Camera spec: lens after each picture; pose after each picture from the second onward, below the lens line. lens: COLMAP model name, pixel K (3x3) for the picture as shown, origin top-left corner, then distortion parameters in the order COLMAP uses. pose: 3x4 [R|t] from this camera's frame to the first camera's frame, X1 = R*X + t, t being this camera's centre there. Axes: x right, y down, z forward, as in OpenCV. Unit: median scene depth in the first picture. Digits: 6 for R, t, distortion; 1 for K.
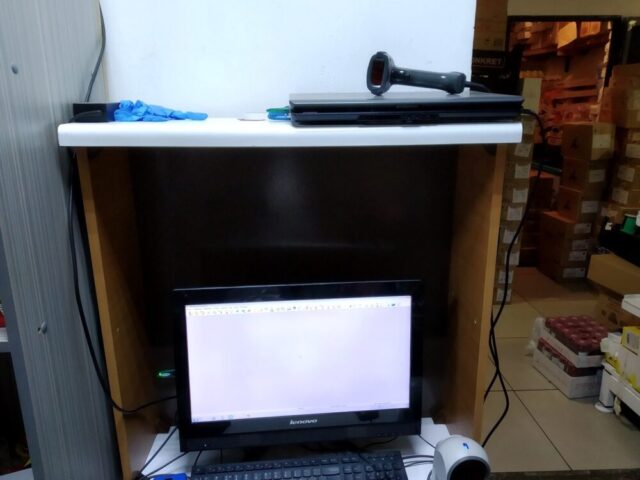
lens RADIAL K [[481.3, 0, 328.4], [0, 481.3, 239.6], [0, 0, 1]] dist [0.019007, -0.001010]
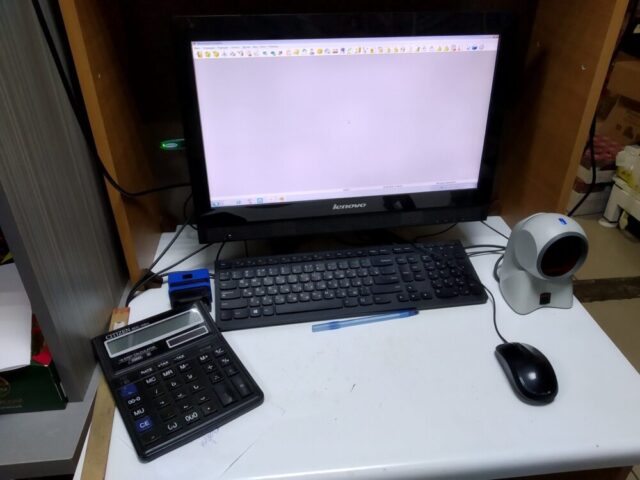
lens RADIAL K [[490.1, 0, 320.2], [0, 490.1, 236.1], [0, 0, 1]] dist [0.062951, -0.081296]
pose [[0.998809, -0.022389, 0.043349, -0.133377], [0.008128, 0.952432, 0.304642, 0.170198], [-0.048108, -0.303927, 0.951480, 0.201741]]
